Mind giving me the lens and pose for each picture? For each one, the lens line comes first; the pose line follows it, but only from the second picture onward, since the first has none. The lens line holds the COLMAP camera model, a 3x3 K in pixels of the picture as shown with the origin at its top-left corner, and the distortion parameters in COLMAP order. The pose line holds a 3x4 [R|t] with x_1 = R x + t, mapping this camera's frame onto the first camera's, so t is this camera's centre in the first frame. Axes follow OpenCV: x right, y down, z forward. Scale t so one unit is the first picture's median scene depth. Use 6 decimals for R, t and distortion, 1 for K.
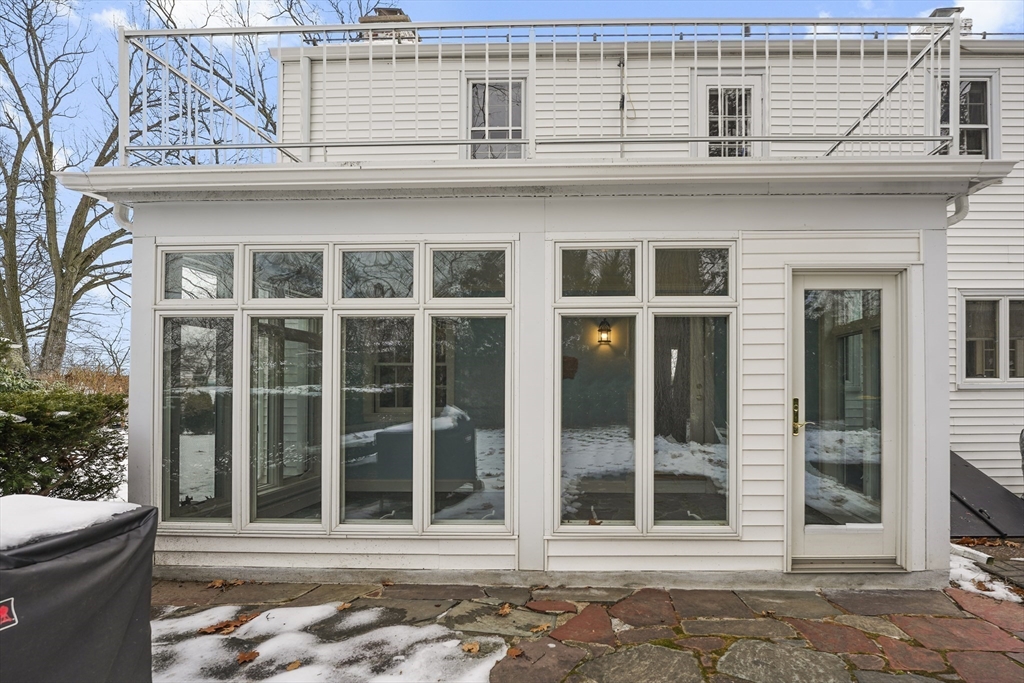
lens RADIAL K [[497.7, 0, 601.1], [0, 497.7, 379.8], [0, 0, 1]] dist [-0.020558, 0.001641]
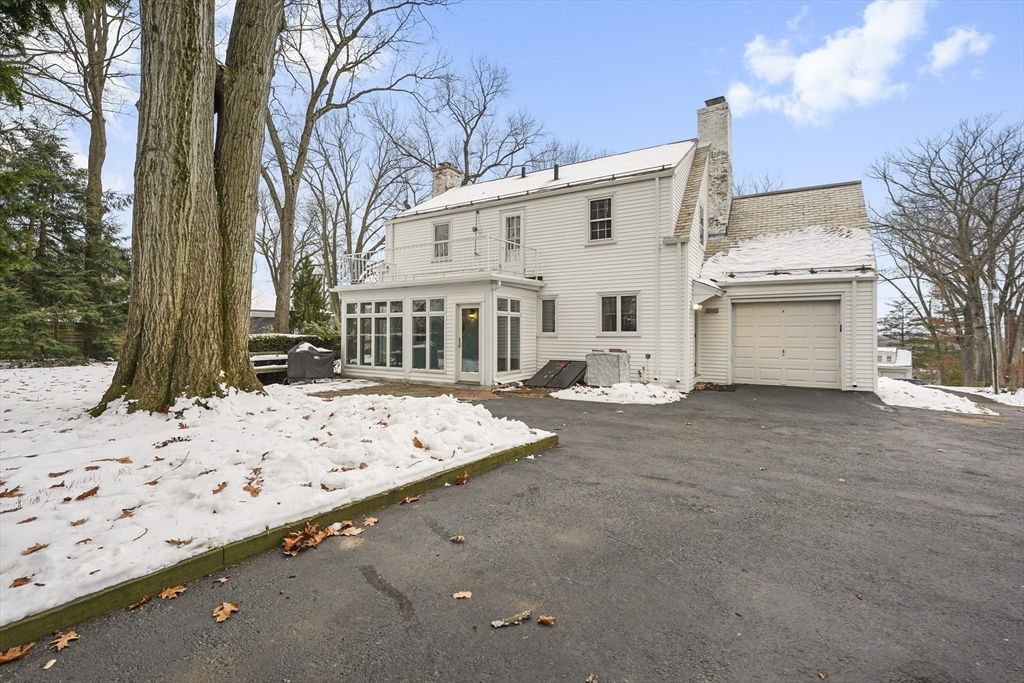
lens RADIAL K [[460.2, 0, 490.2], [0, 460.2, 337.7], [0, 0, 1]] dist [-0.020045, 0.000190]
pose [[0.842550, 0.011988, -0.538485, 2.462991], [0.000352, 0.999740, 0.022808, -0.042200], [0.538618, -0.019406, 0.842326, -1.807739]]
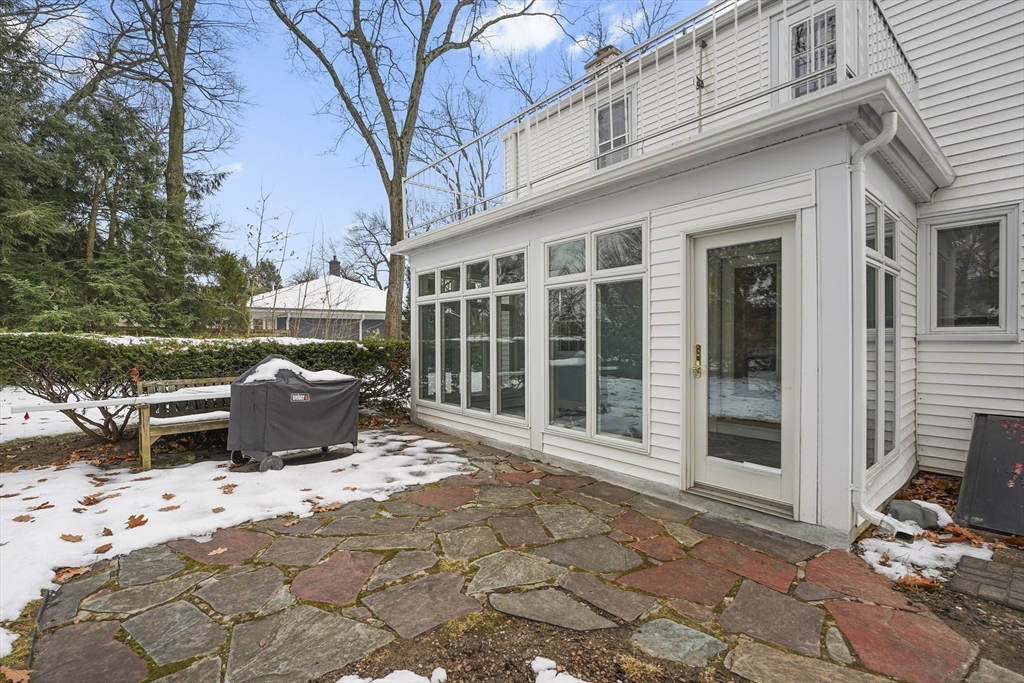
lens RADIAL K [[460.2, 0, 490.2], [0, 460.2, 337.7], [0, 0, 1]] dist [-0.020045, 0.000190]
pose [[0.634142, -0.000711, -0.773216, 0.911068], [0.010718, 0.999912, 0.007871, 0.007207], [0.773142, -0.013279, 0.634094, -0.051578]]
